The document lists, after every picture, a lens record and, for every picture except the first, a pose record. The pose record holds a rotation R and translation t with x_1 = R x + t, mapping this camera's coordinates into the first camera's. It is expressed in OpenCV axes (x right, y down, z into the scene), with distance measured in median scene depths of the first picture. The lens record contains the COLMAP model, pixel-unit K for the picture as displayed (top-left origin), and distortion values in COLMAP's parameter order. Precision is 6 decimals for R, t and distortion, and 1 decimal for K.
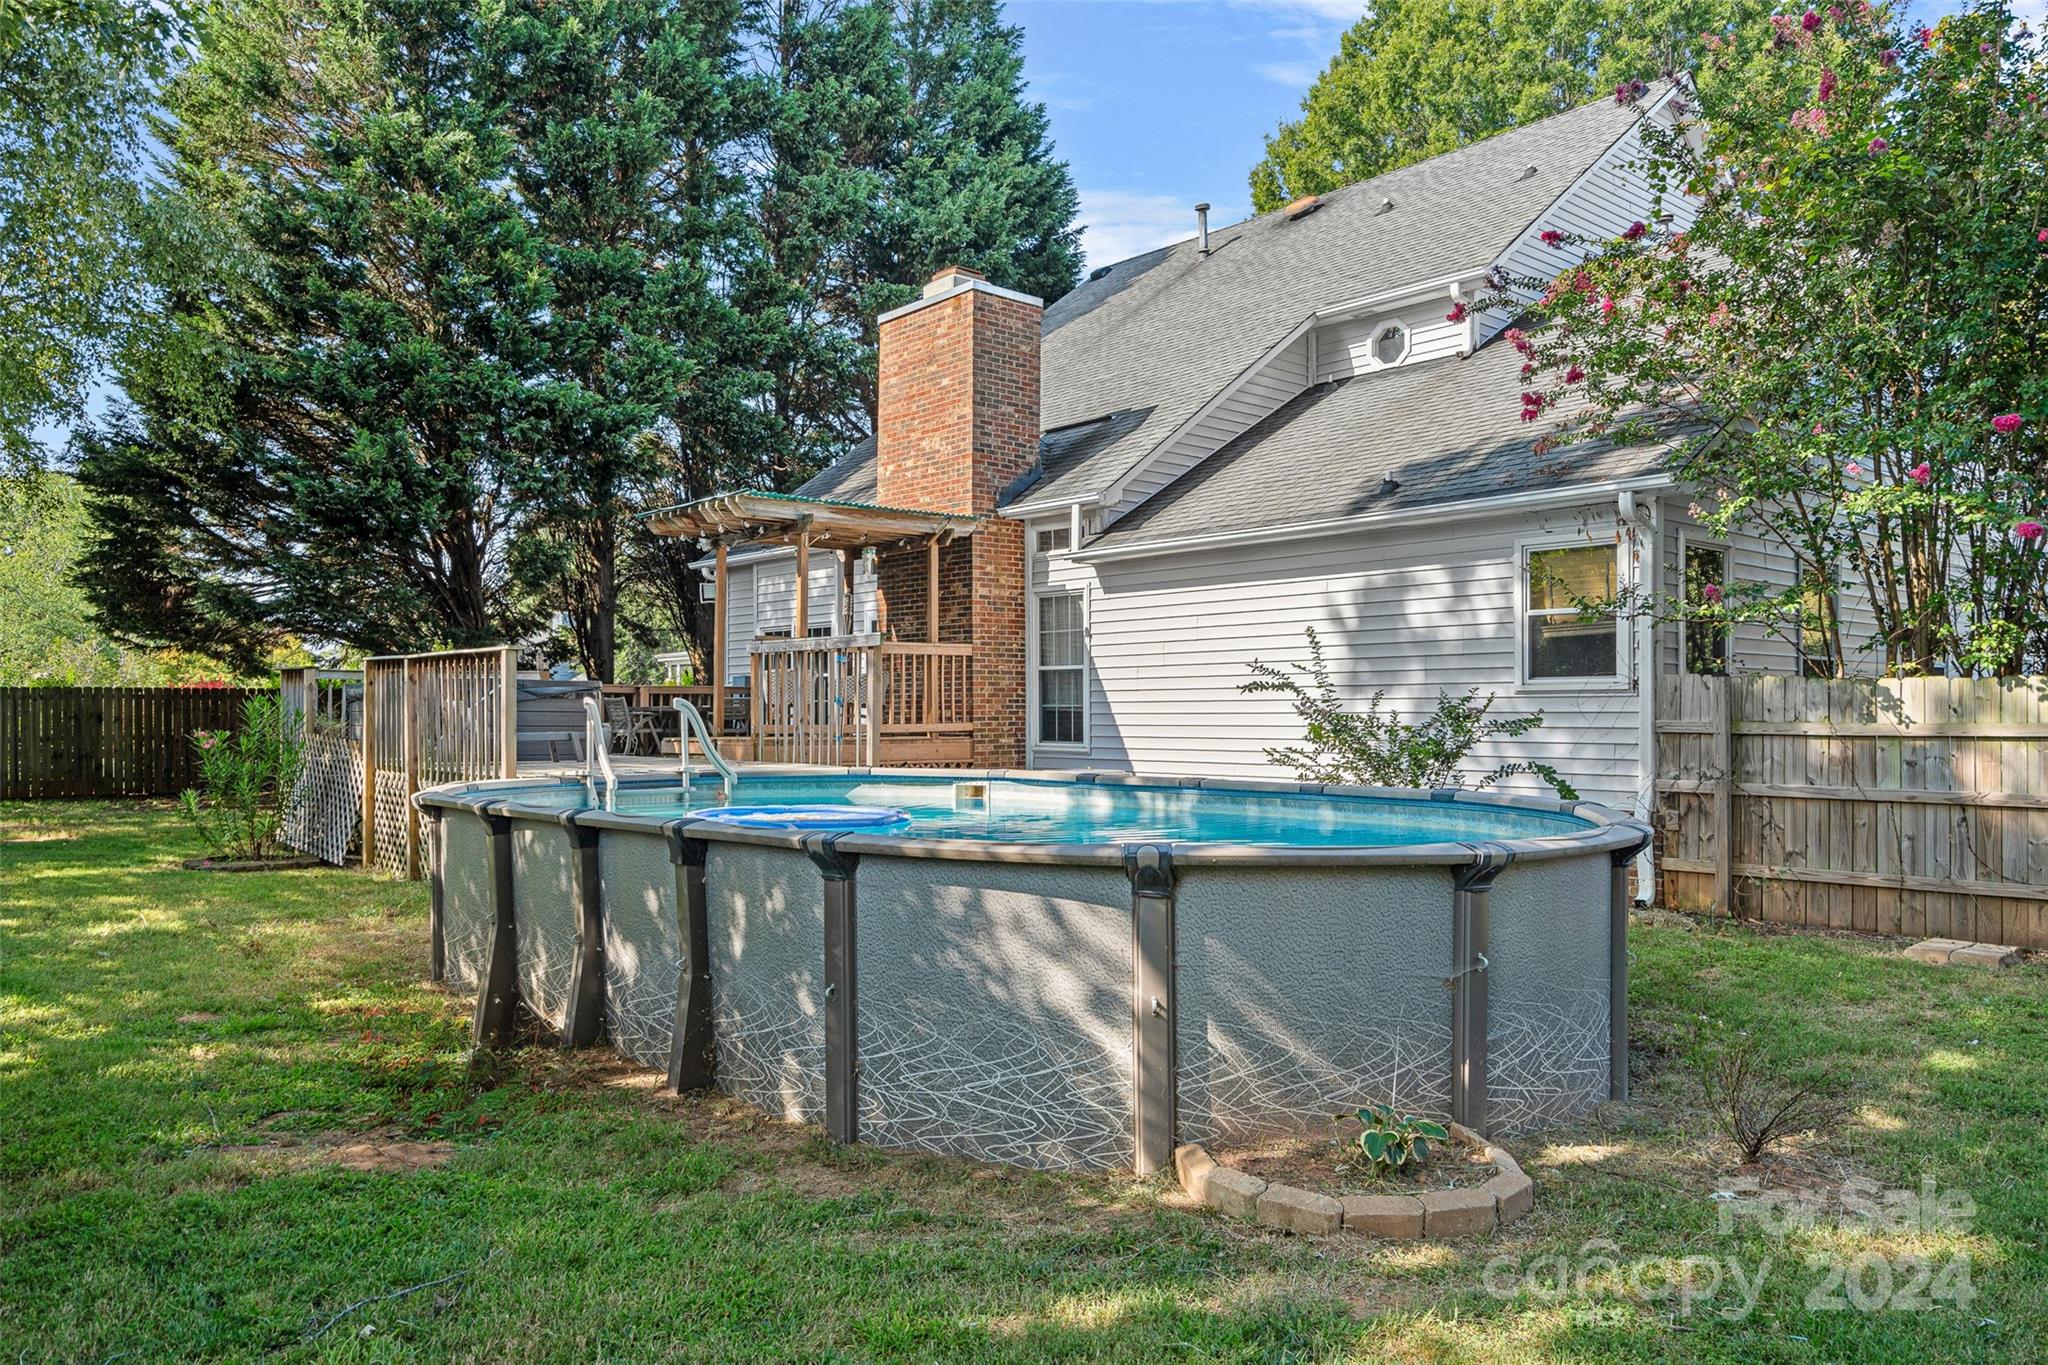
lens RADIAL K [[1391.3, 0, 1016.4], [0, 1391.3, 687.6], [0, 0, 1]] dist [0.025177, 0.001625]
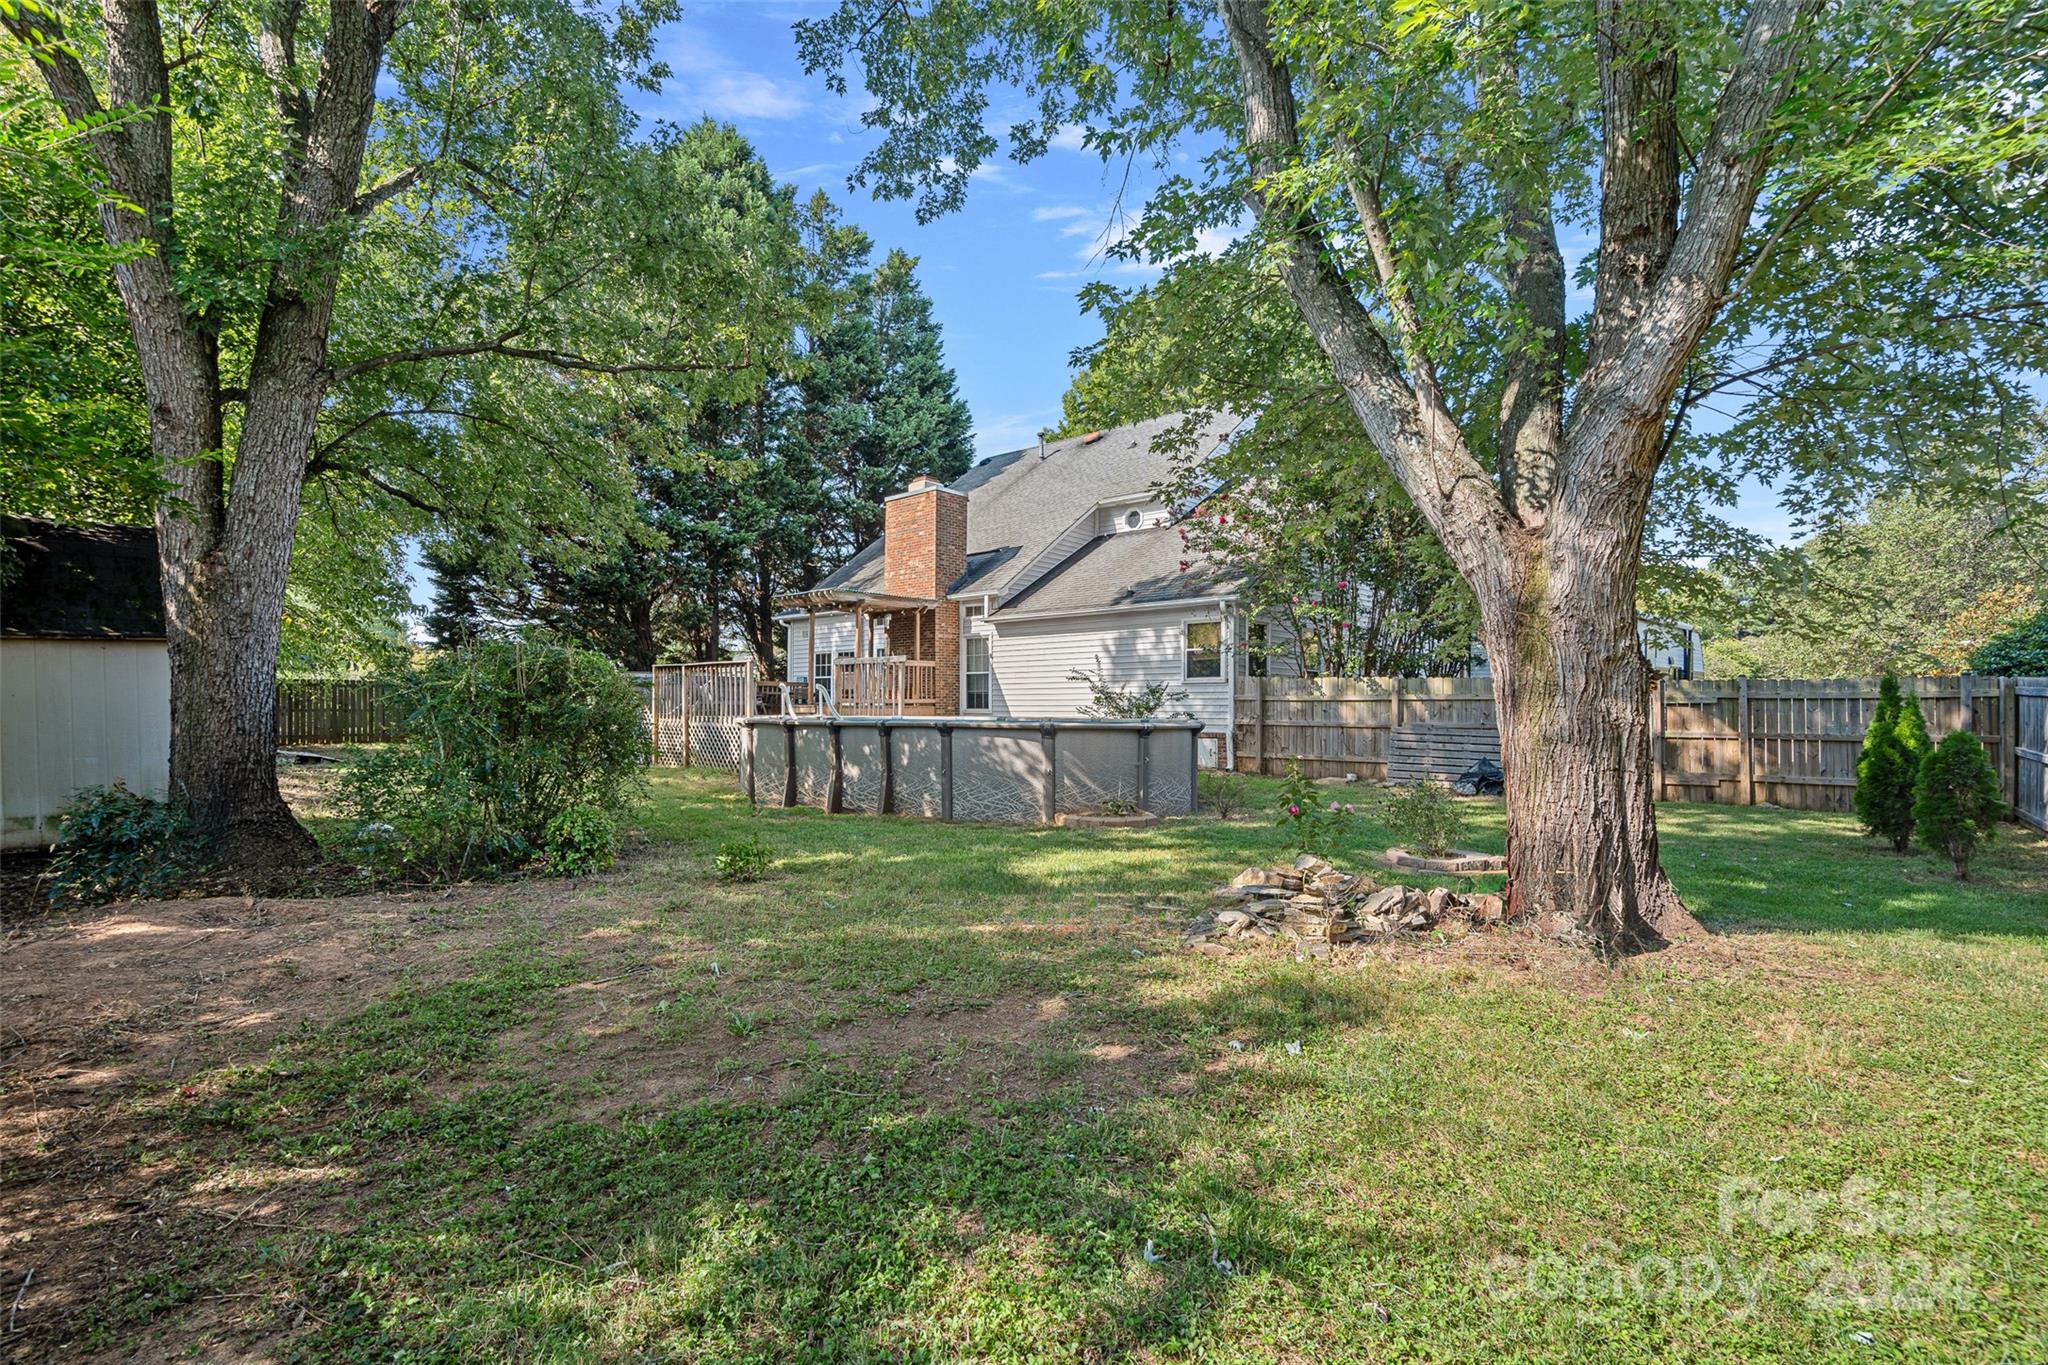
lens RADIAL K [[961.9, 0, 1028.3], [0, 961.9, 686.4], [0, 0, 1]] dist [-0.004423, 0.000885]
pose [[0.990582, 0.005034, 0.136831, -0.108800], [-0.004041, 0.999963, -0.007539, 0.019728], [-0.136863, 0.006915, 0.990566, -0.522258]]
